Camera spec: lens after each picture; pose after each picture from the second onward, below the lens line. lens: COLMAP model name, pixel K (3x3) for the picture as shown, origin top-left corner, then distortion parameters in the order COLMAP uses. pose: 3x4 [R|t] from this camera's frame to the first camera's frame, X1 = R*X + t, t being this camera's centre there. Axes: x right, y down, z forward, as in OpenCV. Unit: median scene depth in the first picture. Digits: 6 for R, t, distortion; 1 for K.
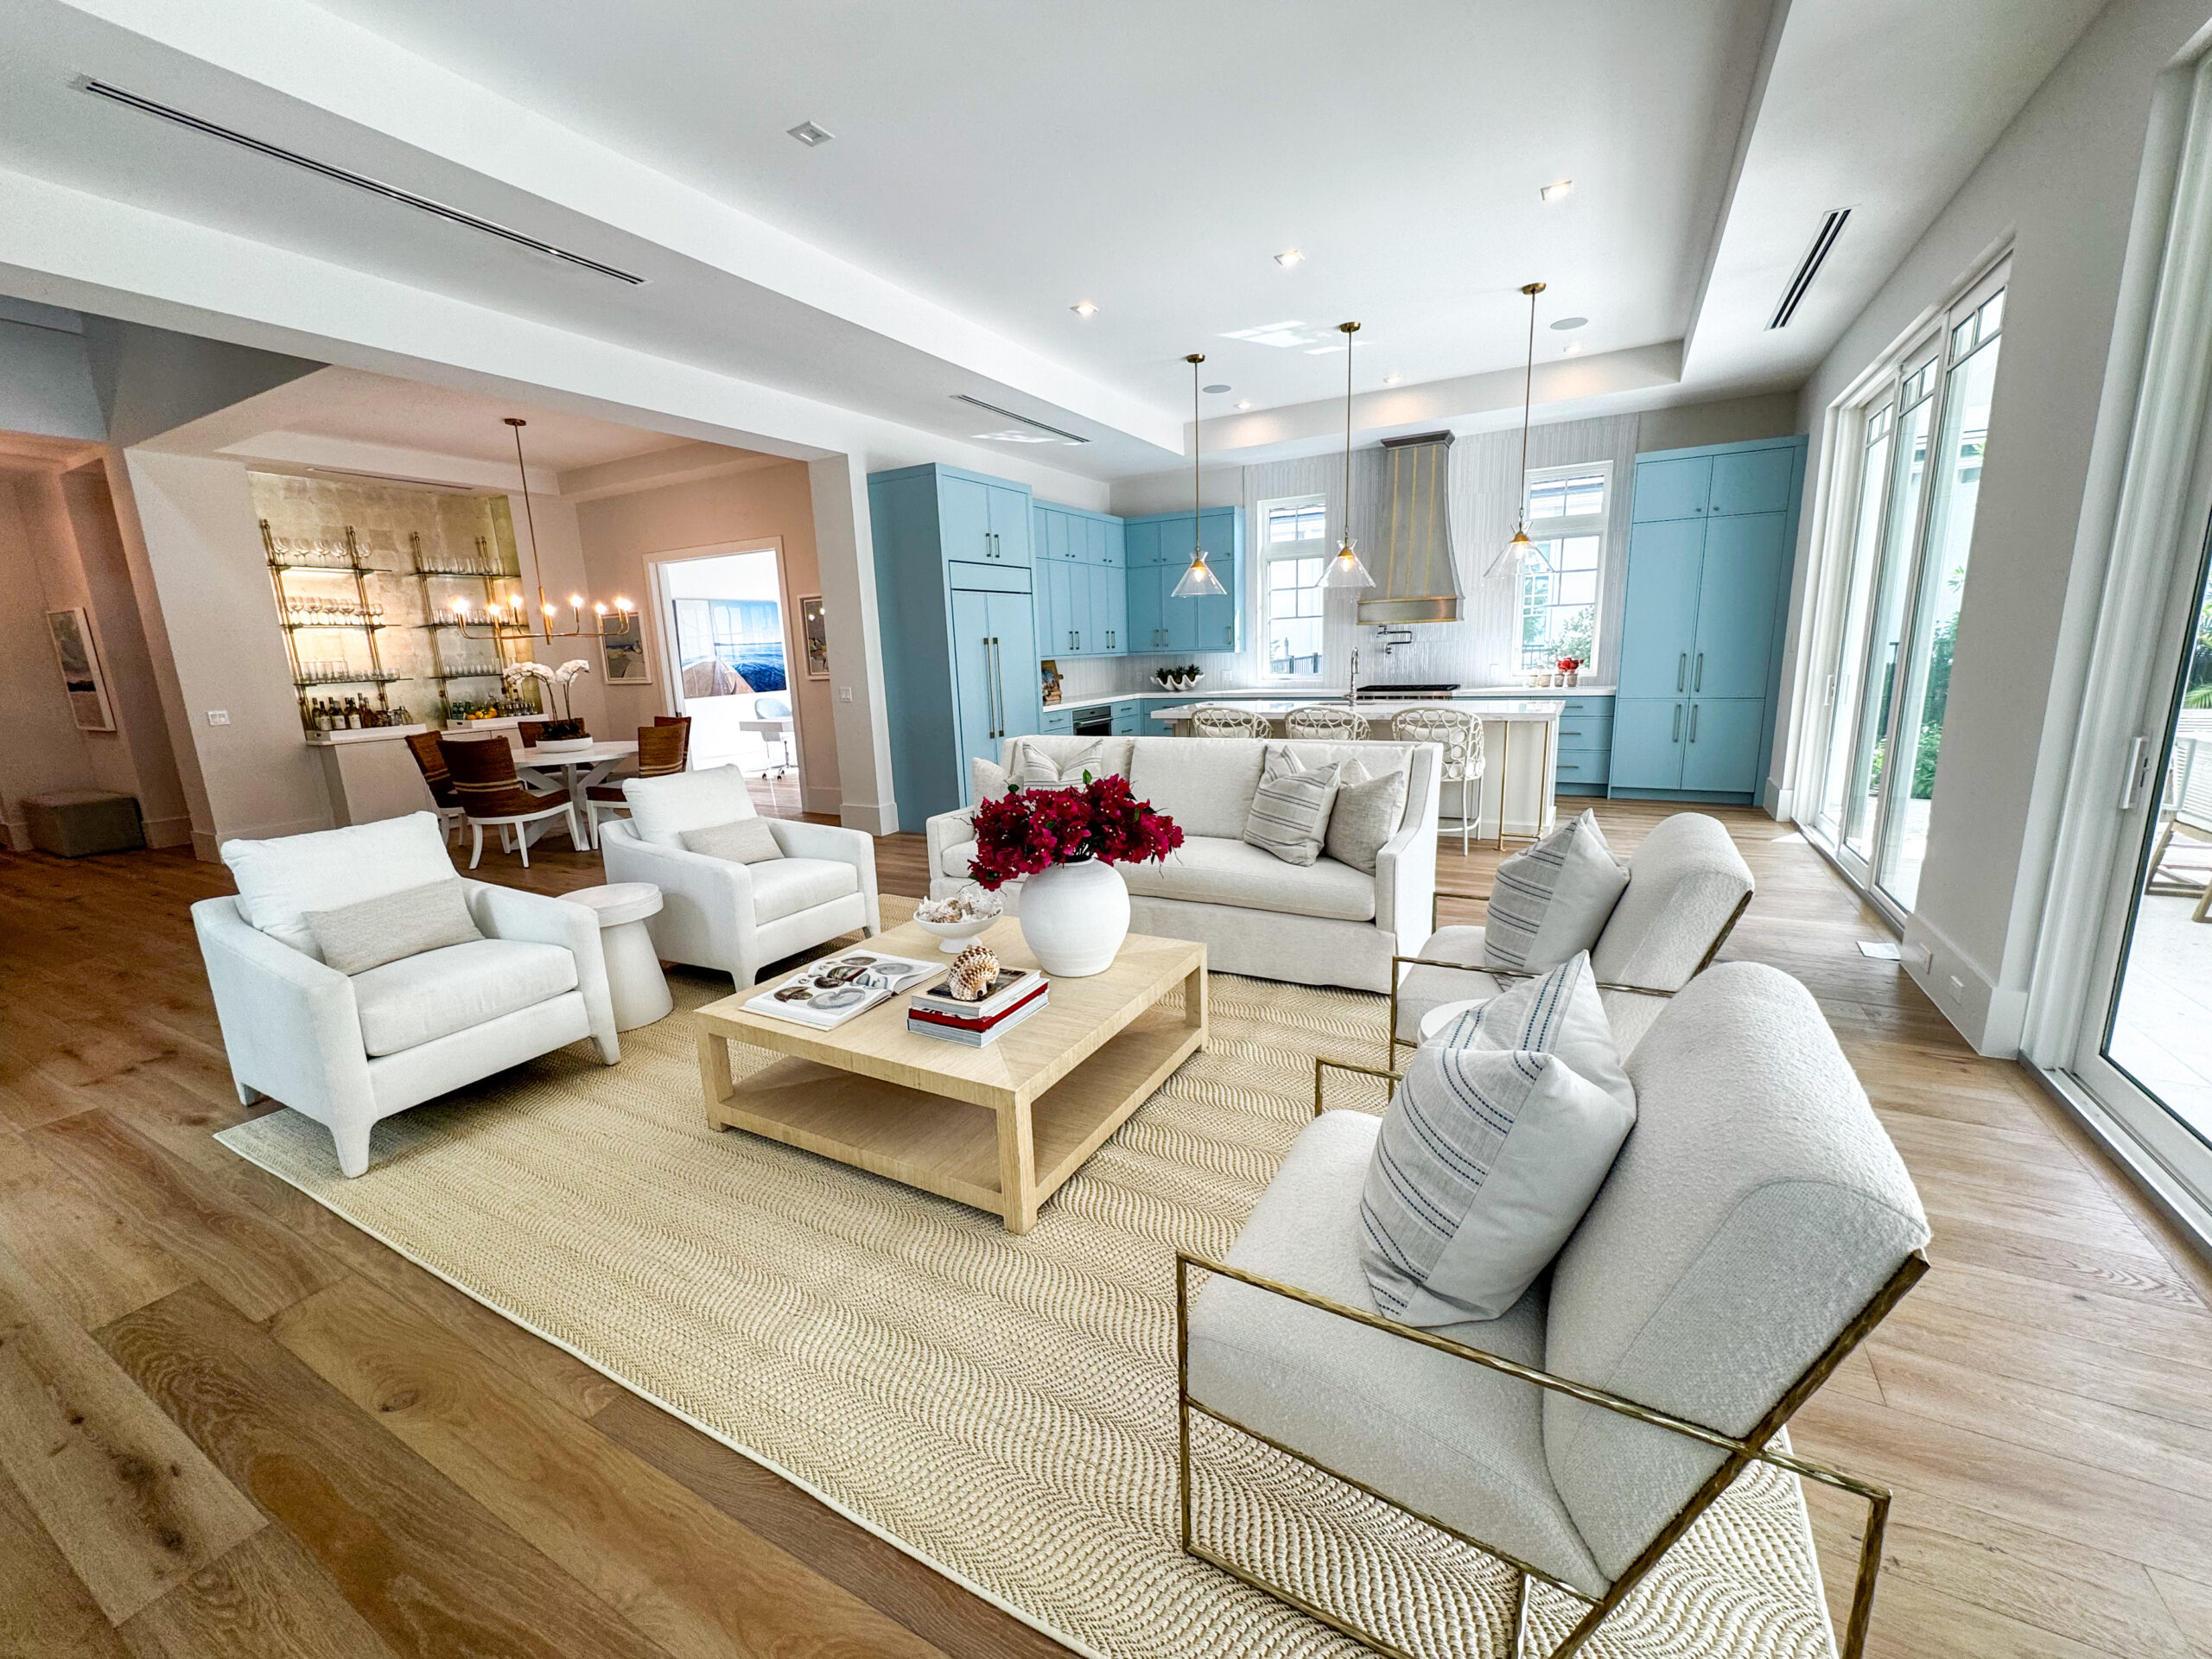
lens RADIAL K [[893.0, 0, 1105.5], [0, 893.0, 844.4], [0, 0, 1]] dist [-0.002786, -0.000200]
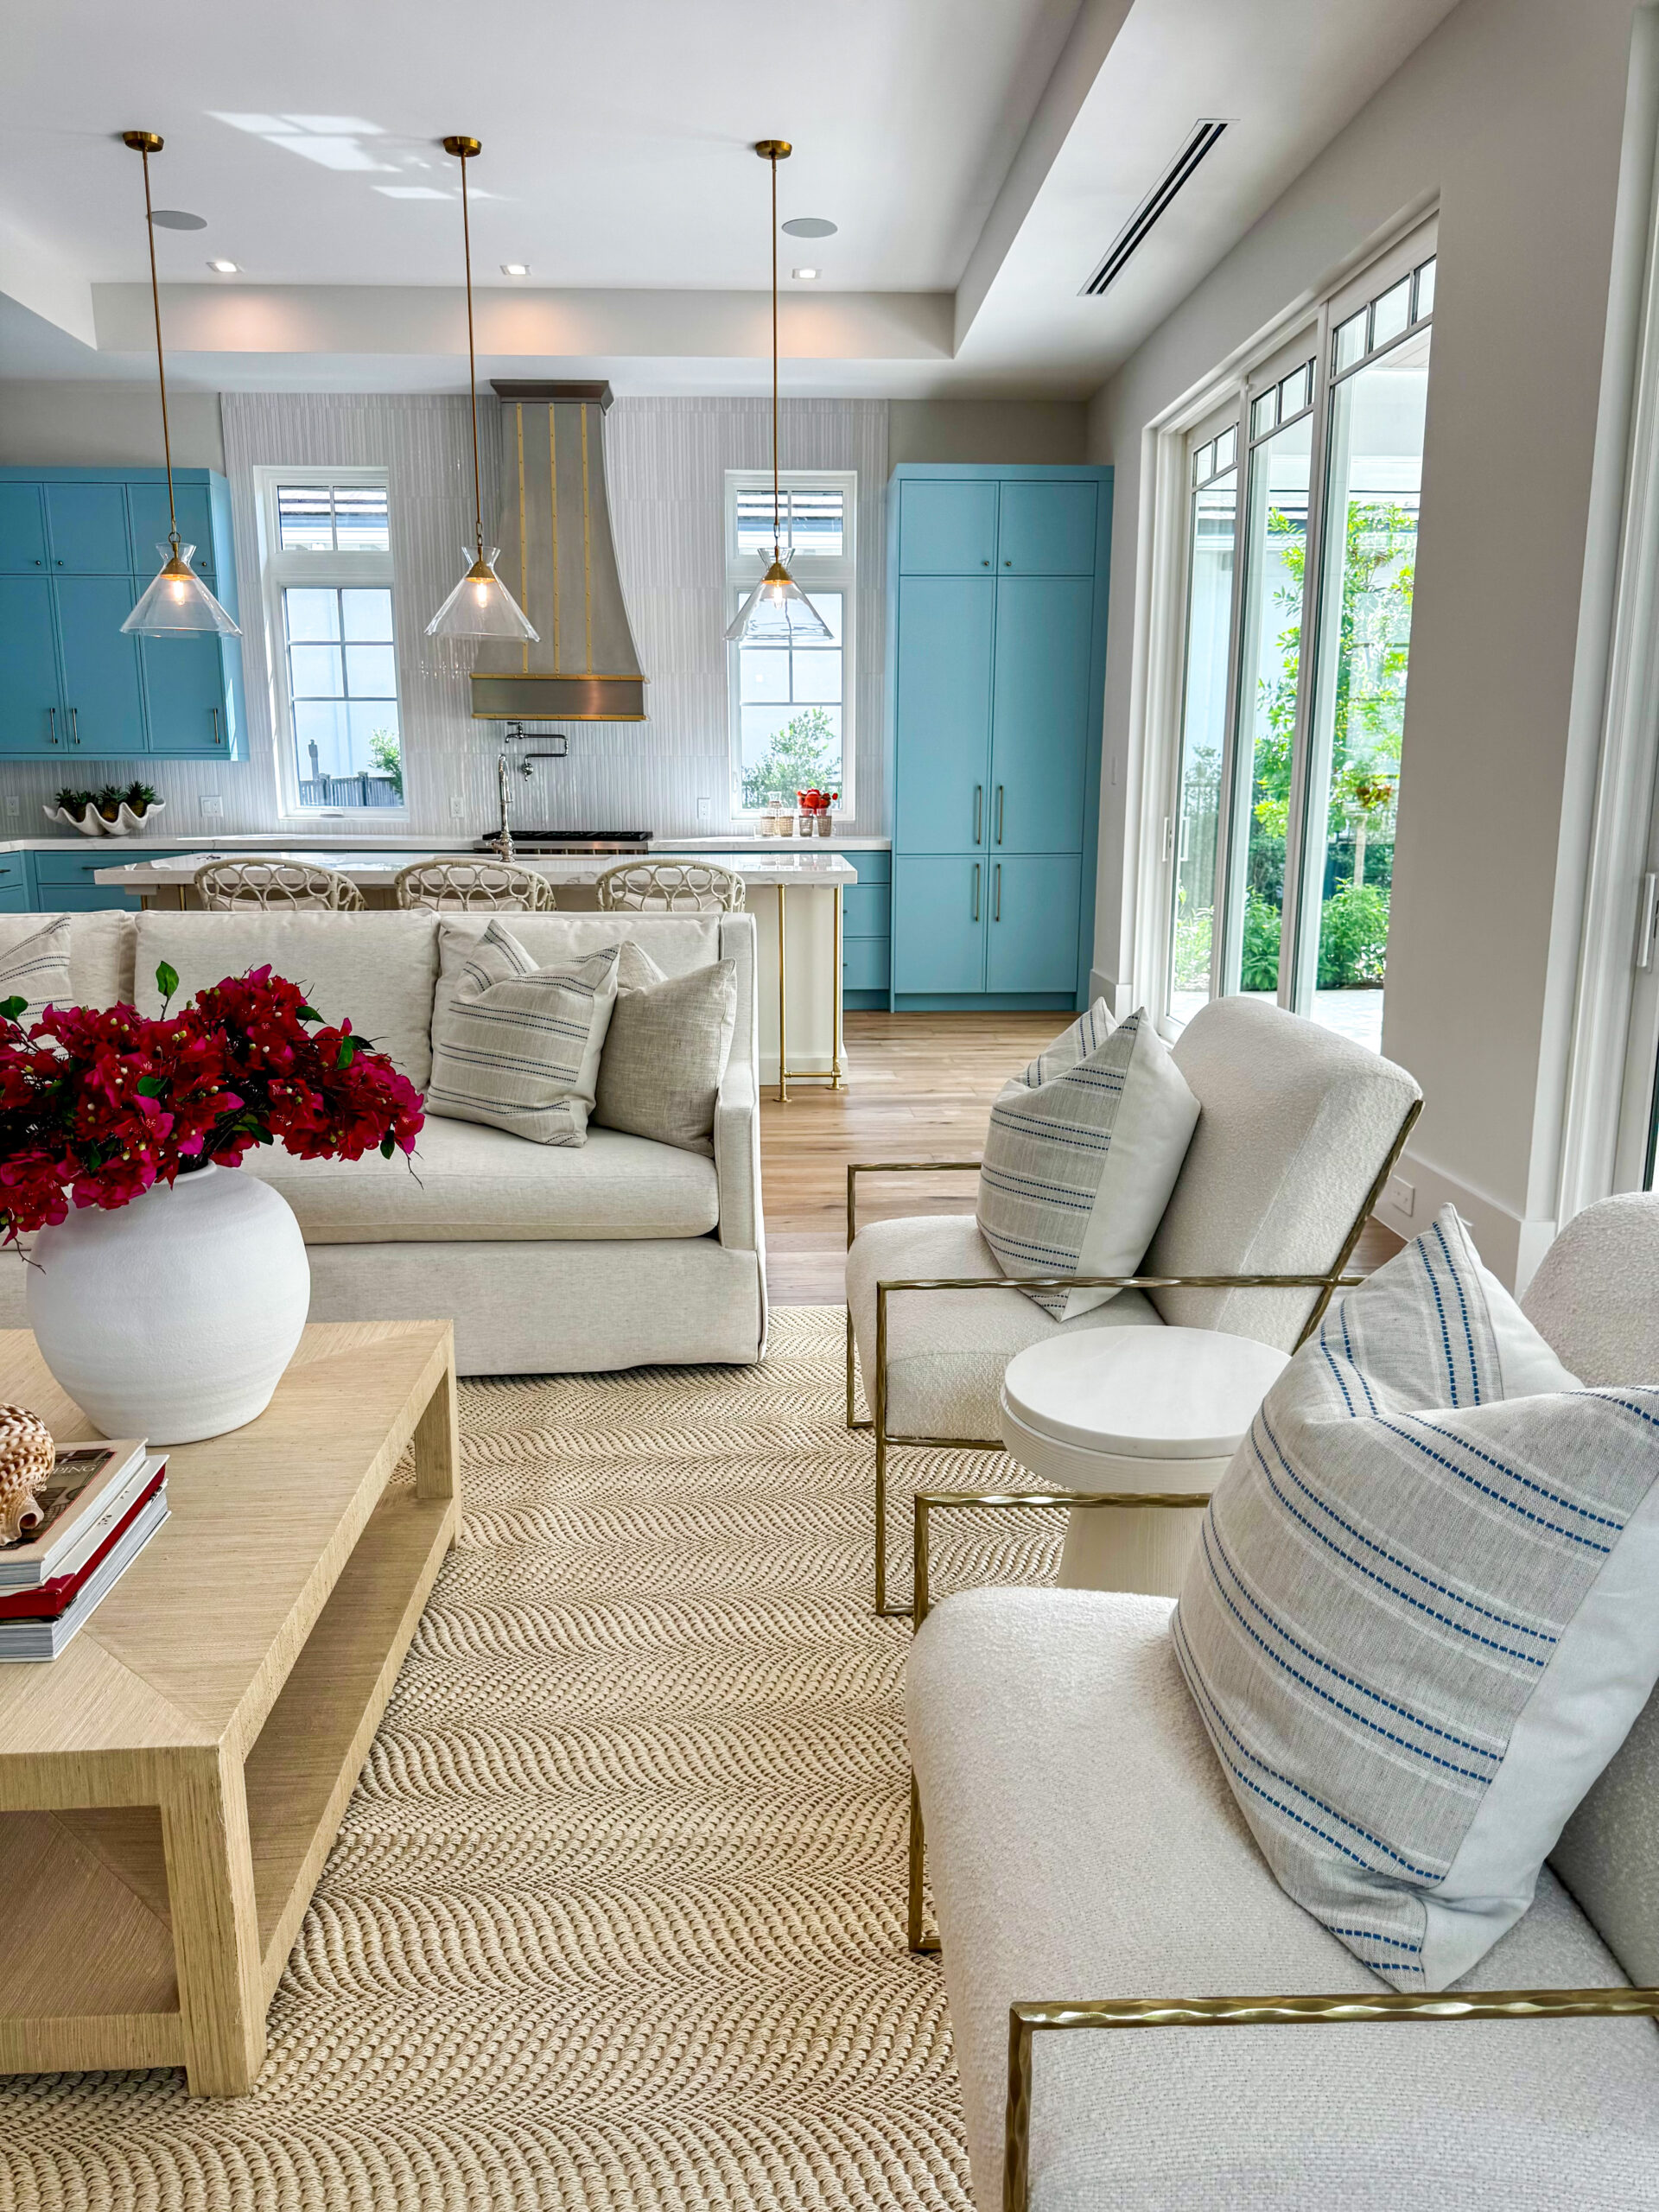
lens RADIAL K [[1567.8, 0, 829.5], [0, 1567.8, 1106.0], [0, 0, 1]] dist [0.109614, -0.150777]
pose [[0.848764, -0.077290, 0.523093, -0.124634], [0.086234, 0.996248, 0.007279, 0.006472], [-0.521694, 0.038930, 0.852244, 0.136162]]
